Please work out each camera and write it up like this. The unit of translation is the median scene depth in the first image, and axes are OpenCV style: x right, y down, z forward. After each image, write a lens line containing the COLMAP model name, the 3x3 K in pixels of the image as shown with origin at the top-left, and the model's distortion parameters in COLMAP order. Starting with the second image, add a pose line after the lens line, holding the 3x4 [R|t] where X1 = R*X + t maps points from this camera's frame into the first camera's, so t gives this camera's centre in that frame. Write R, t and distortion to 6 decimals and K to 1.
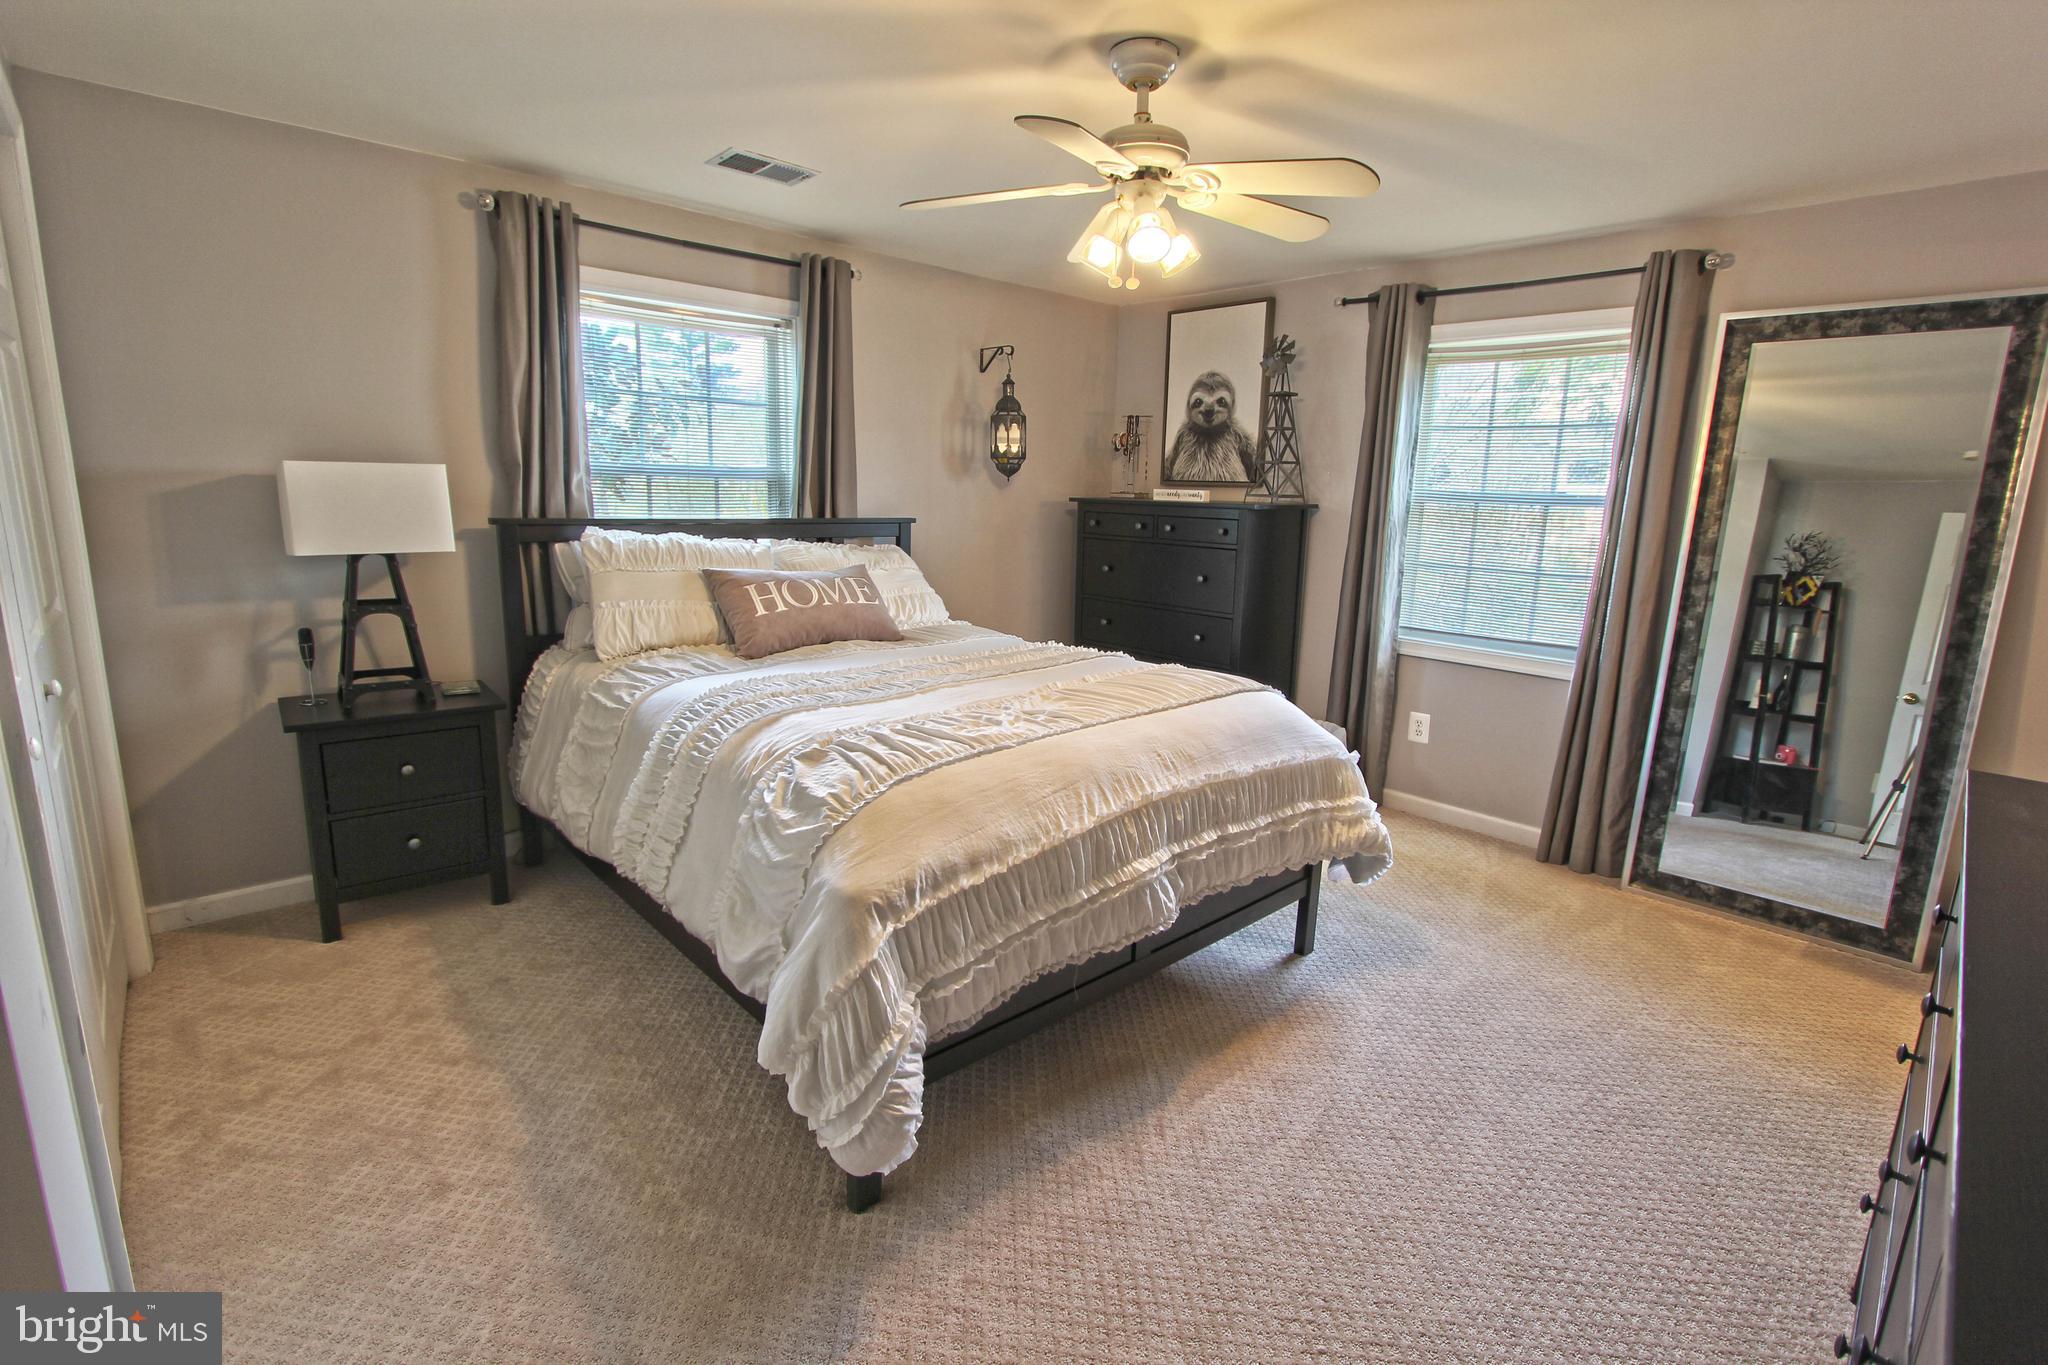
lens RADIAL K [[947.1, 0, 1033.7], [0, 947.1, 679.2], [0, 0, 1]] dist [-0.022362, 0.005204]
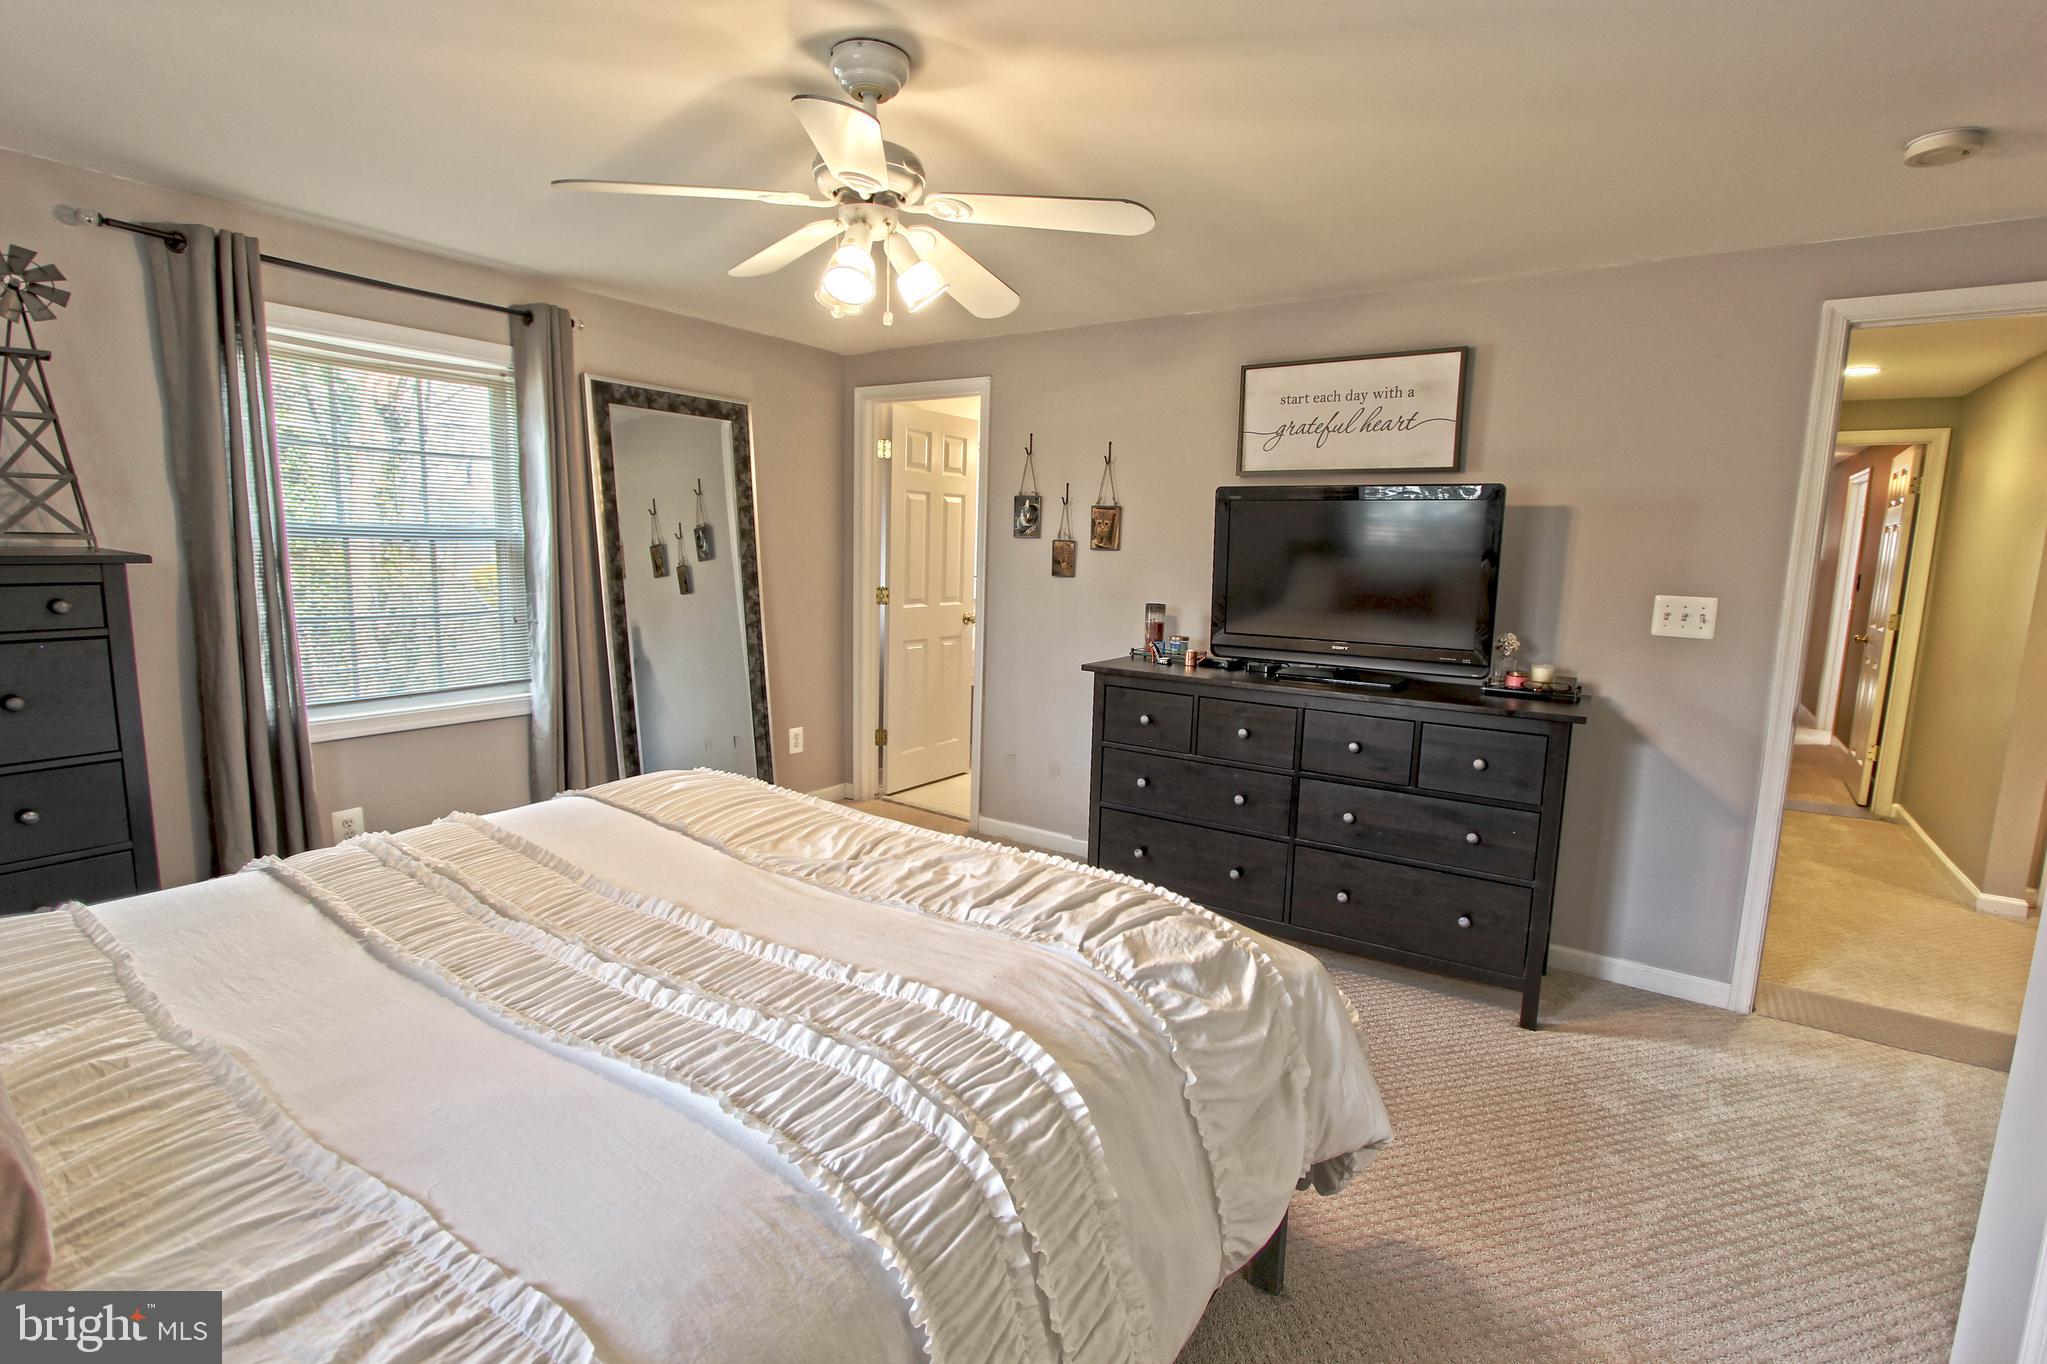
lens RADIAL K [[953.9, 0, 1024.6], [0, 953.9, 701.4], [0, 0, 1]] dist [-0.002800, -0.000259]
pose [[-0.239682, -0.194884, 0.951090, -0.631693], [0.170712, 0.955922, 0.238895, -0.208258], [-0.955725, 0.219622, -0.195848, 0.864992]]
